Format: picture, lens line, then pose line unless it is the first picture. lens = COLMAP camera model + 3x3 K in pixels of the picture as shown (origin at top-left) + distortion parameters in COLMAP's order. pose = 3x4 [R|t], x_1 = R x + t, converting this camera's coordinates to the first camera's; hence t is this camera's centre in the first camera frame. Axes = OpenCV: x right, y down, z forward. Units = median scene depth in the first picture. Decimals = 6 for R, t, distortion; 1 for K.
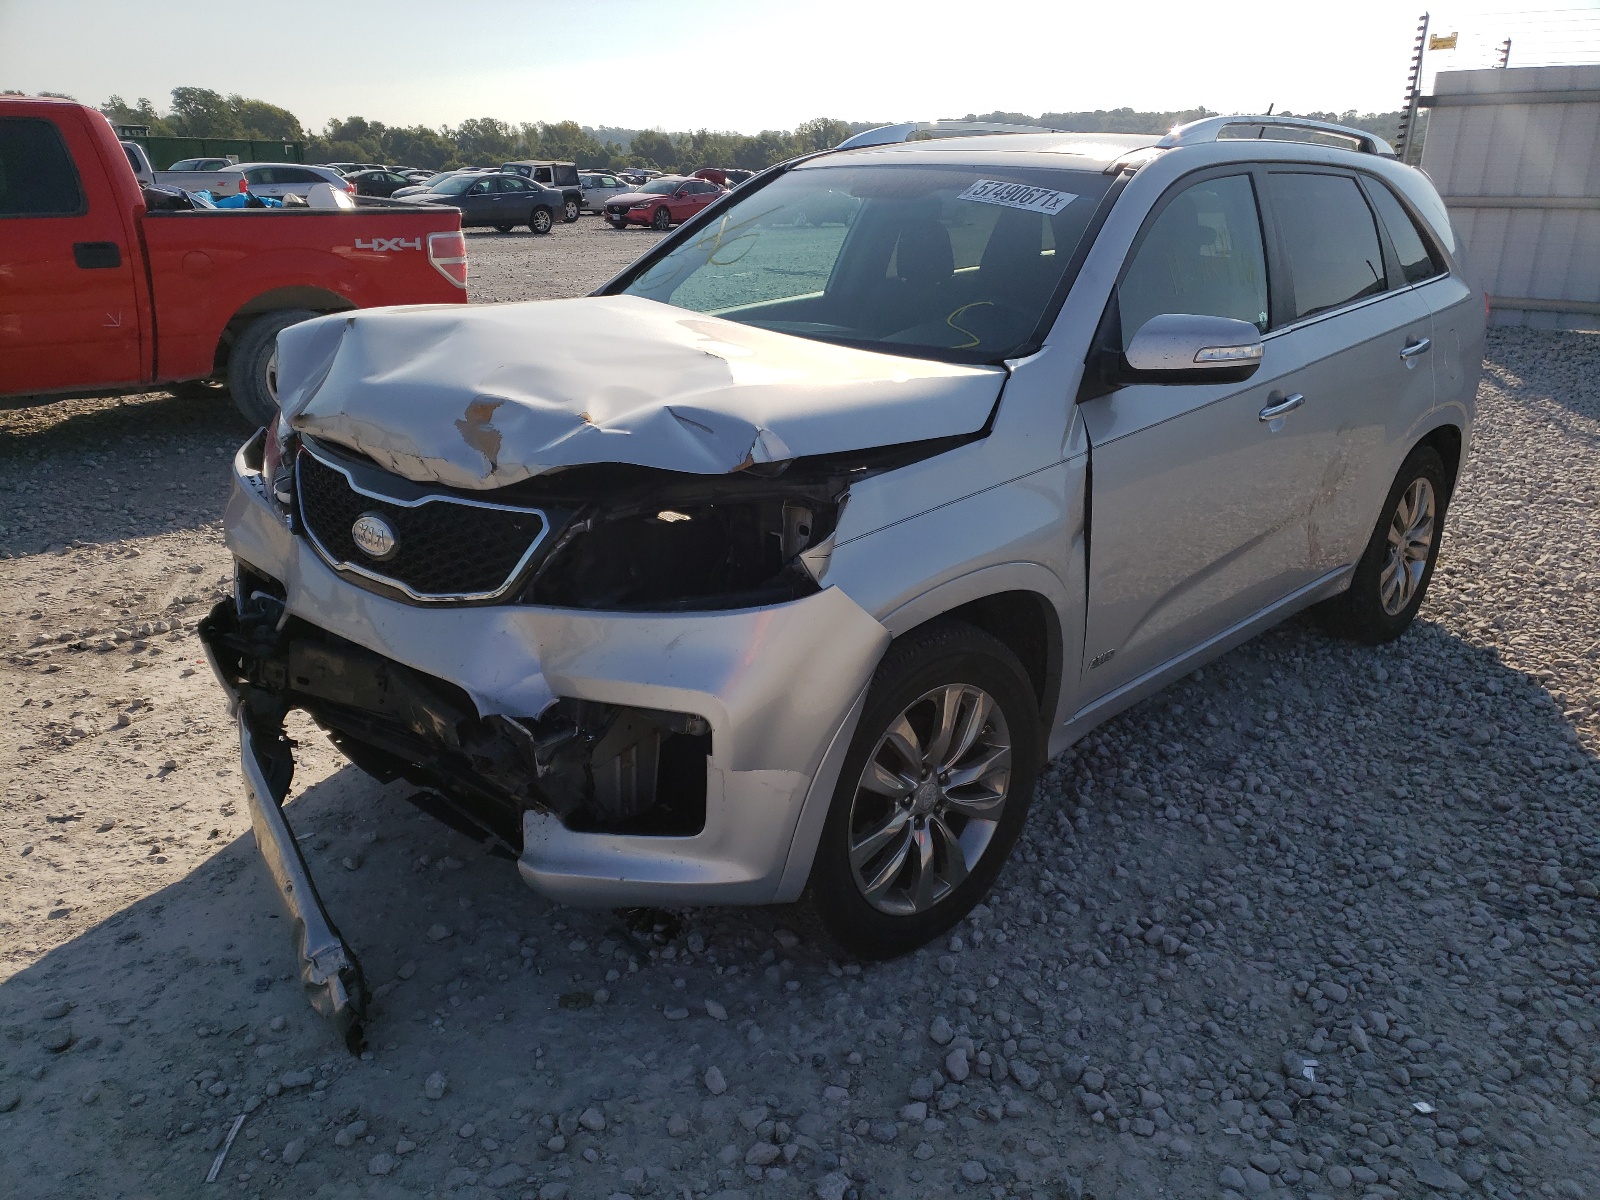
lens RADIAL K [[1201.2, 0, 810.4], [0, 1201.2, 603.1], [0, 0, 1]] dist [0.024598, 0.000974]
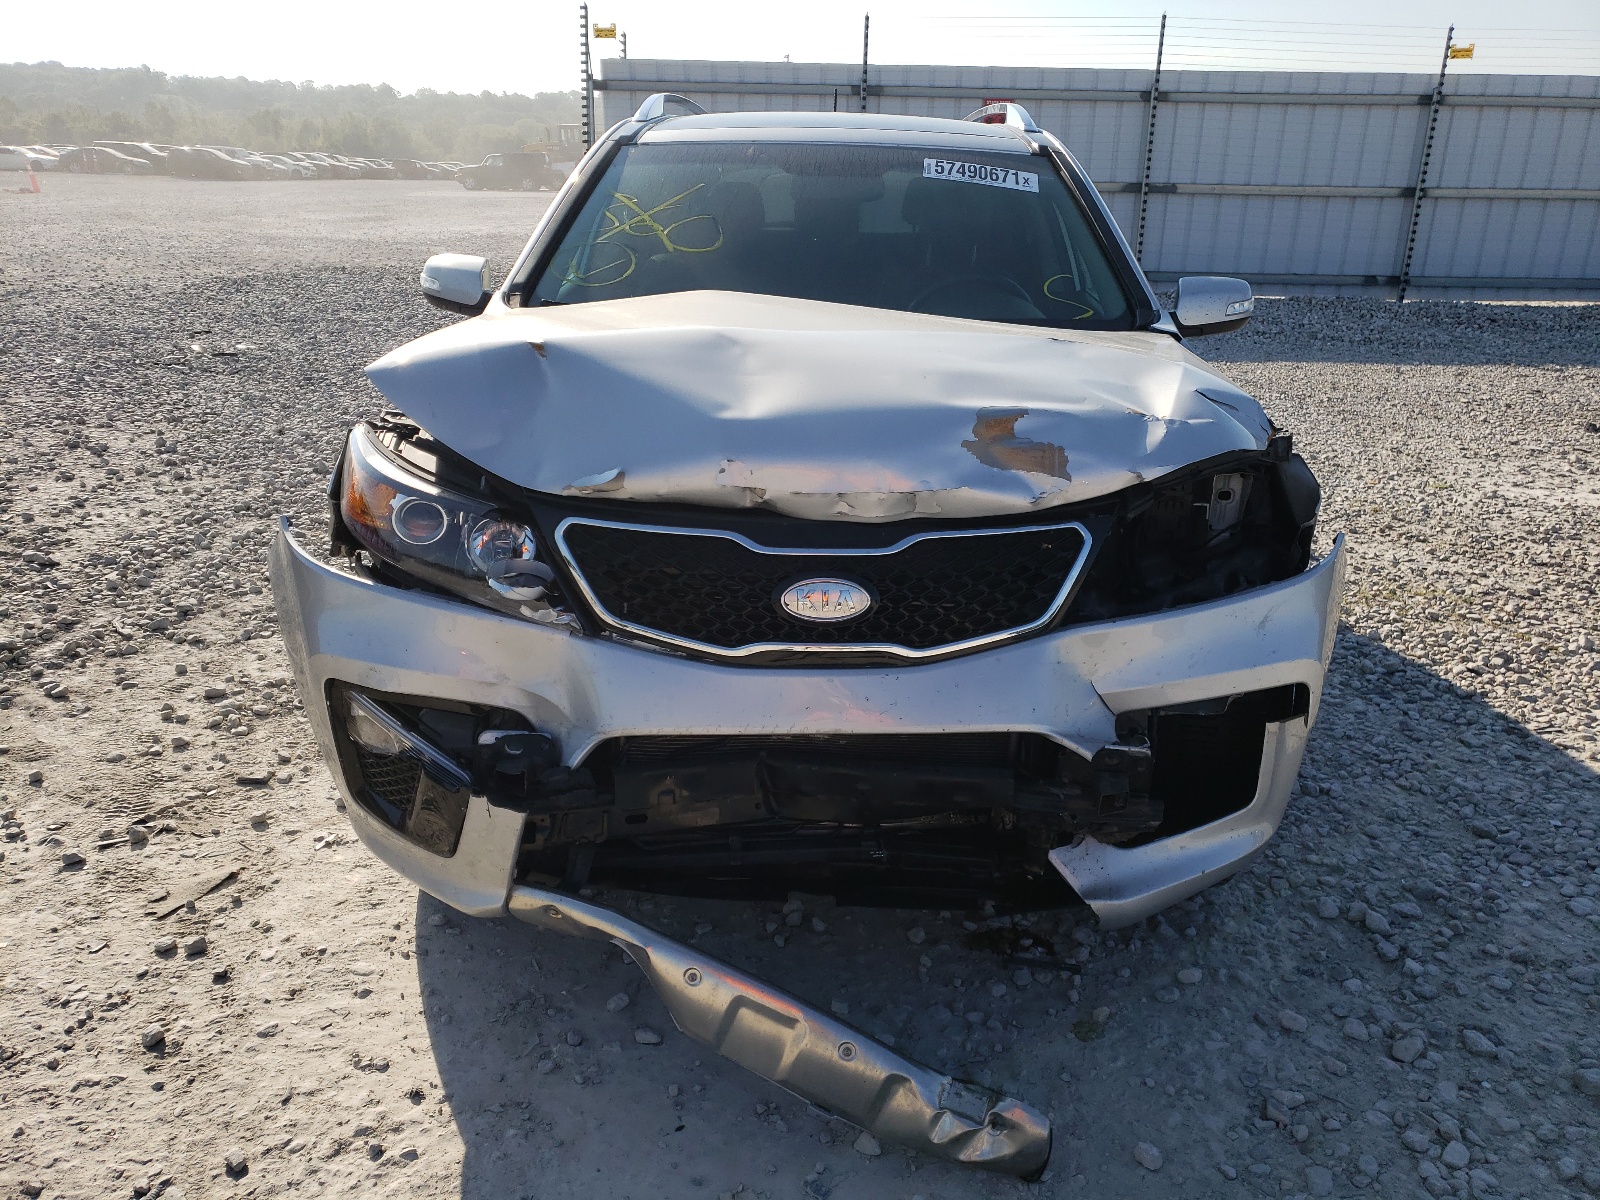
lens RADIAL K [[1201.2, 0, 807.9], [0, 1201.2, 590.9], [0, 0, 1]] dist [0.024598, 0.000974]
pose [[0.753573, -0.212789, 0.621971, -0.712244], [0.204380, 0.975108, 0.085981, -0.109318], [-0.624785, 0.062326, 0.778305, 0.304254]]
